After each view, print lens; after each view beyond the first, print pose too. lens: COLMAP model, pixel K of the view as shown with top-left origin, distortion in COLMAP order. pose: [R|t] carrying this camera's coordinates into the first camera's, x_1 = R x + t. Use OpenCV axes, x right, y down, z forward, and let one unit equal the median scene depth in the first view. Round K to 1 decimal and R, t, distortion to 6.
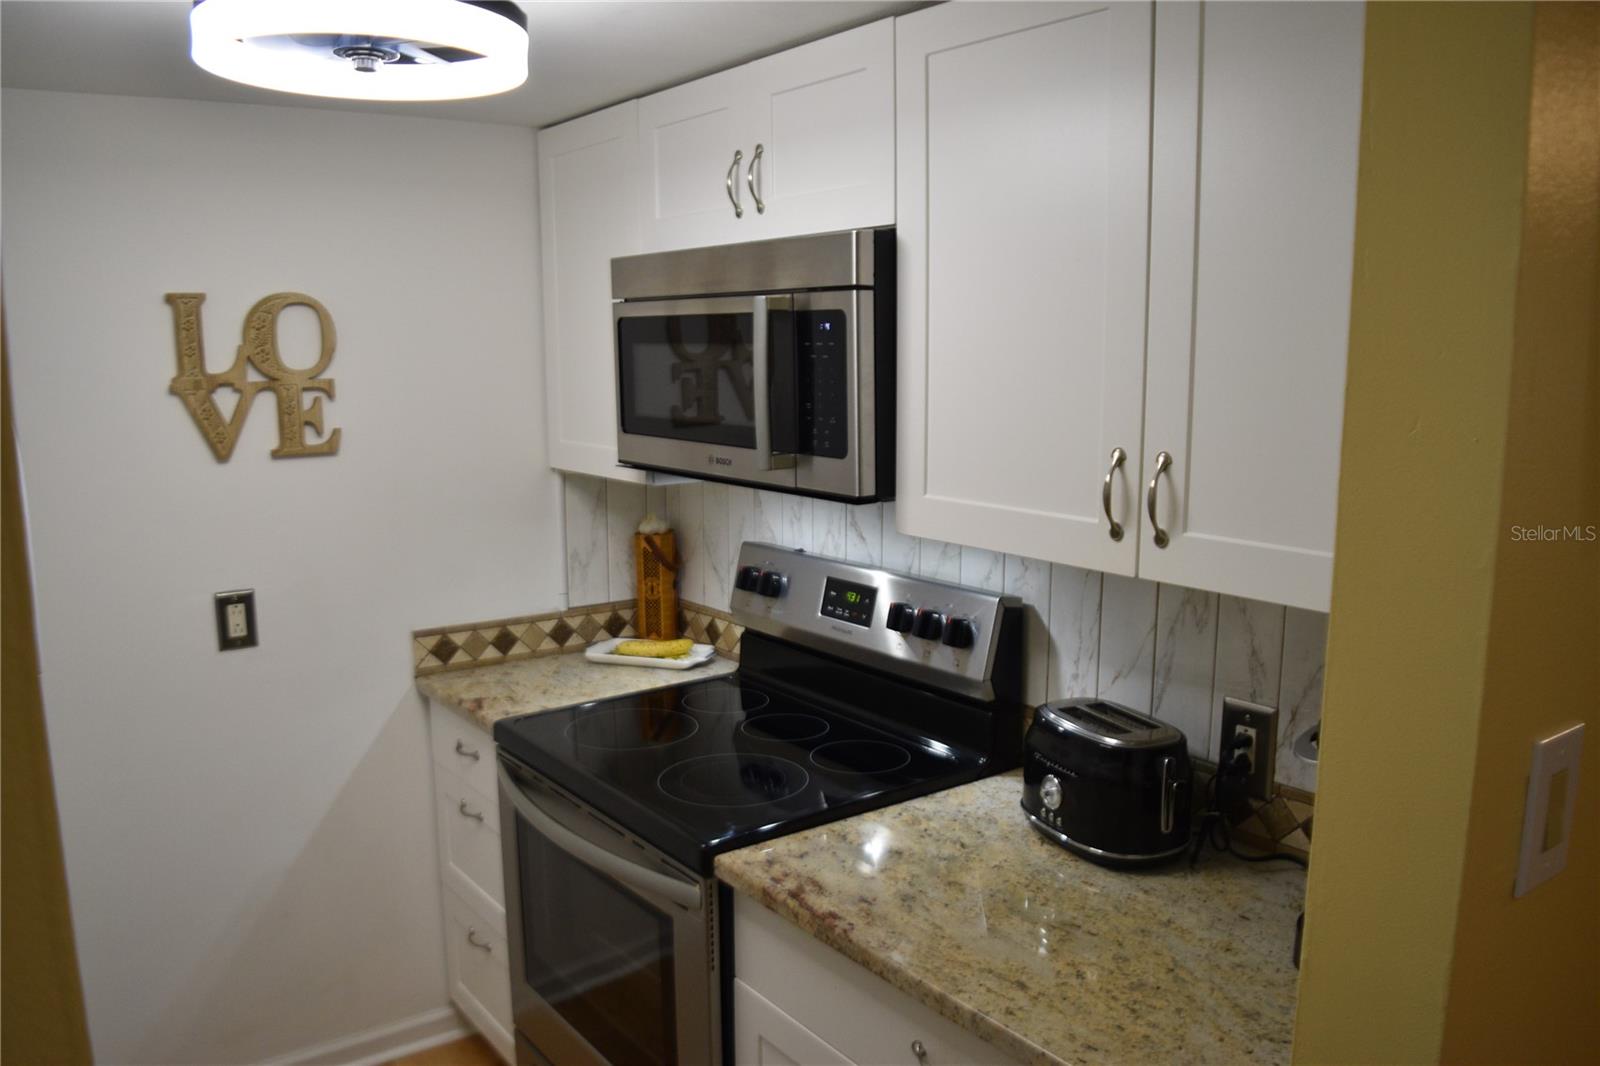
lens RADIAL K [[1252.4, 0, 795.6], [0, 1252.4, 553.1], [0, 0, 1]] dist [-0.095979, 0.022292]
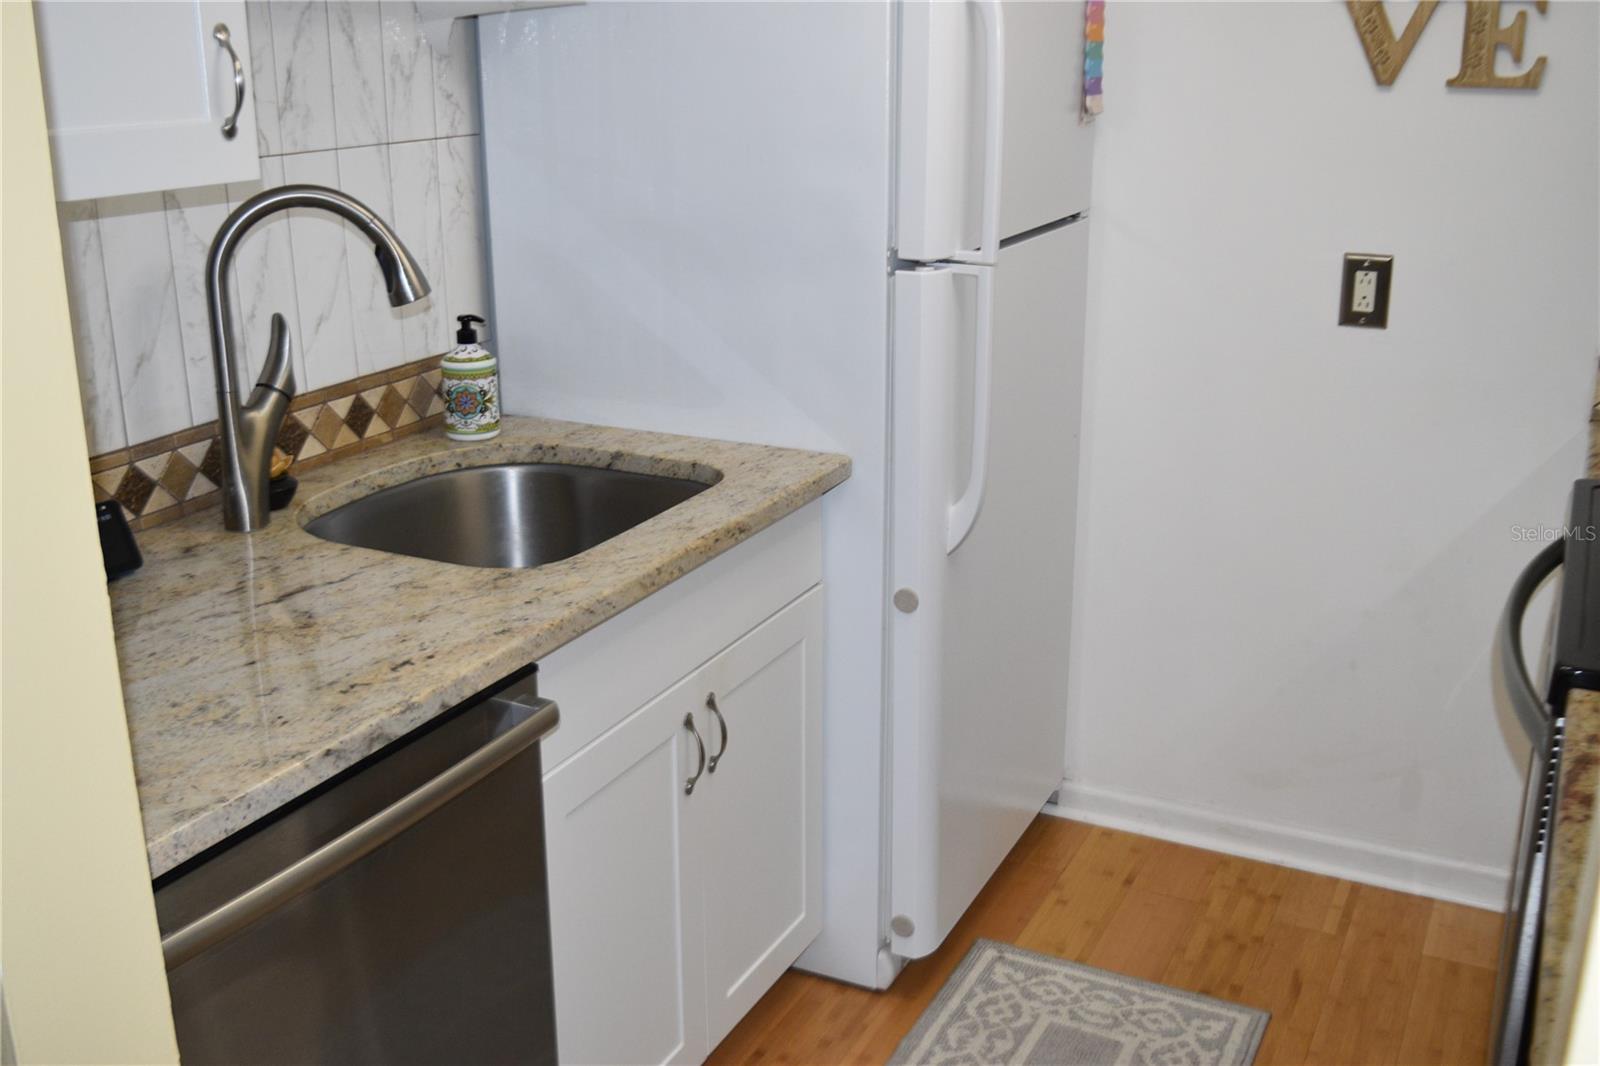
lens RADIAL K [[1622.9, 0, 763.5], [0, 1622.9, 562.6], [0, 0, 1]] dist [-0.070145, 0.000000]
pose [[0.457900, 0.289360, -0.840594, 0.308402], [-0.147124, 0.957173, 0.249347, 0.021232], [0.876745, 0.009496, 0.480861, 0.150496]]
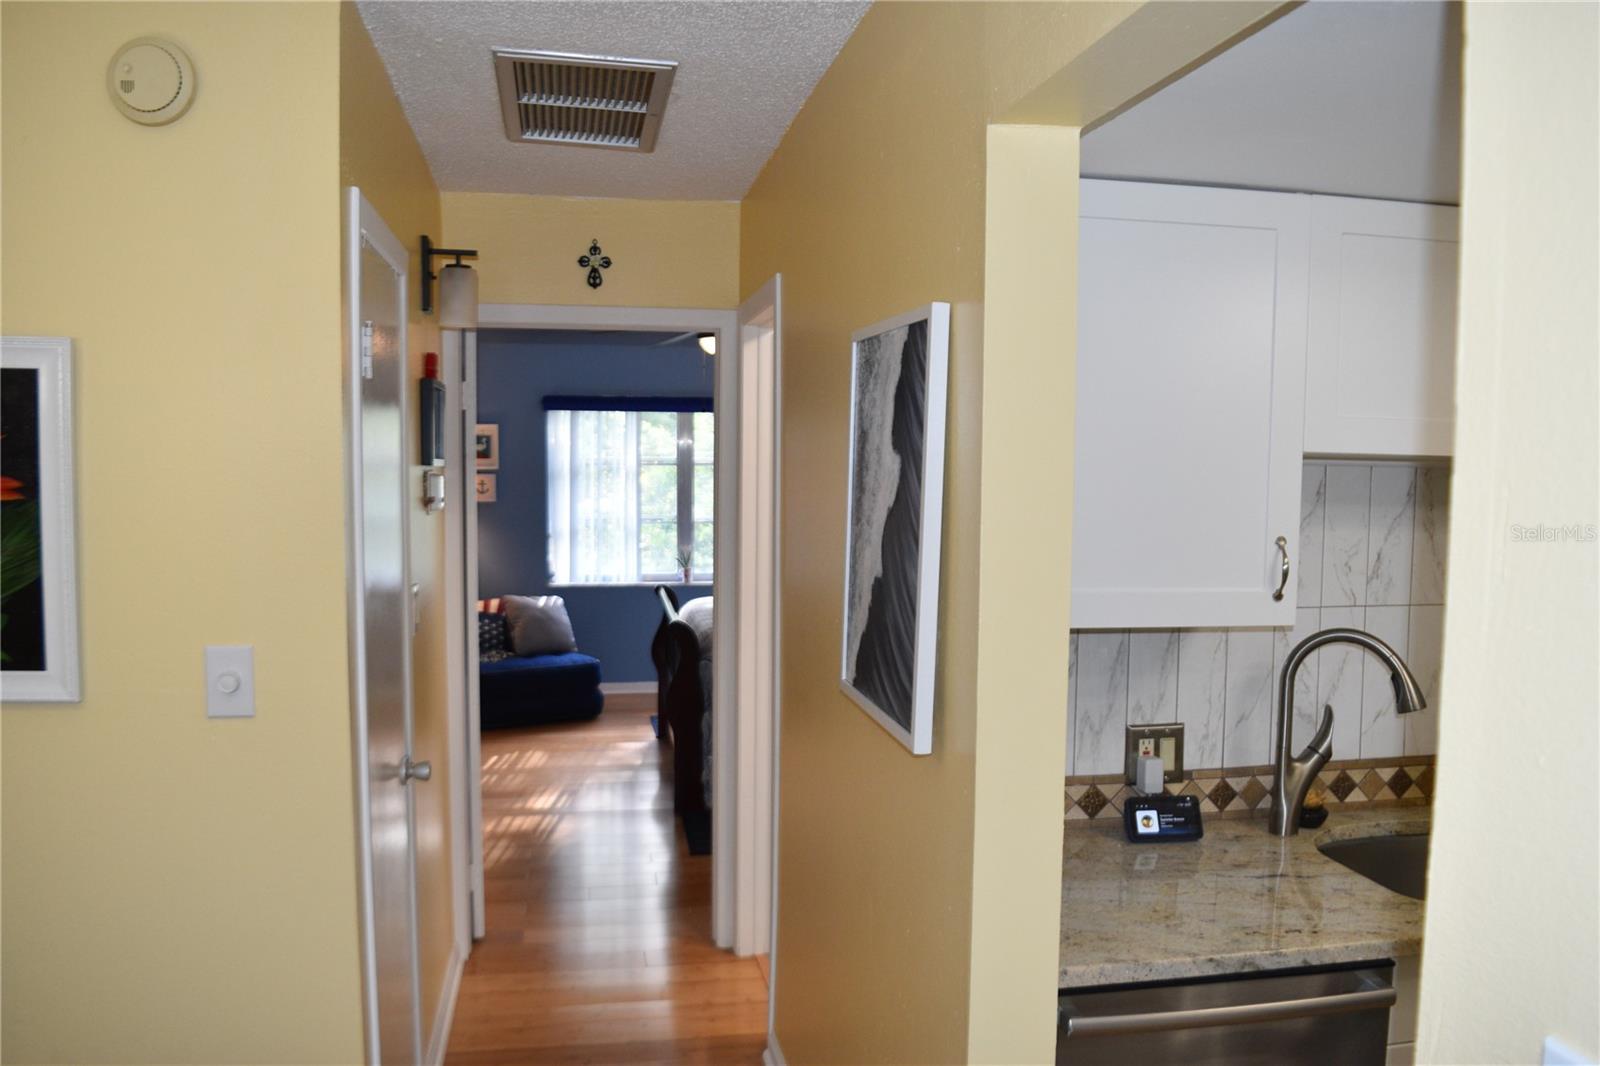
lens RADIAL K [[1252.4, 0, 788.5], [0, 1252.4, 541.0], [0, 0, 1]] dist [-0.095979, 0.022292]
pose [[-0.424771, 0.067310, -0.902795, 0.531730], [-0.154972, 0.977106, 0.145765, -0.062960], [0.891938, 0.201825, -0.404615, 0.307560]]
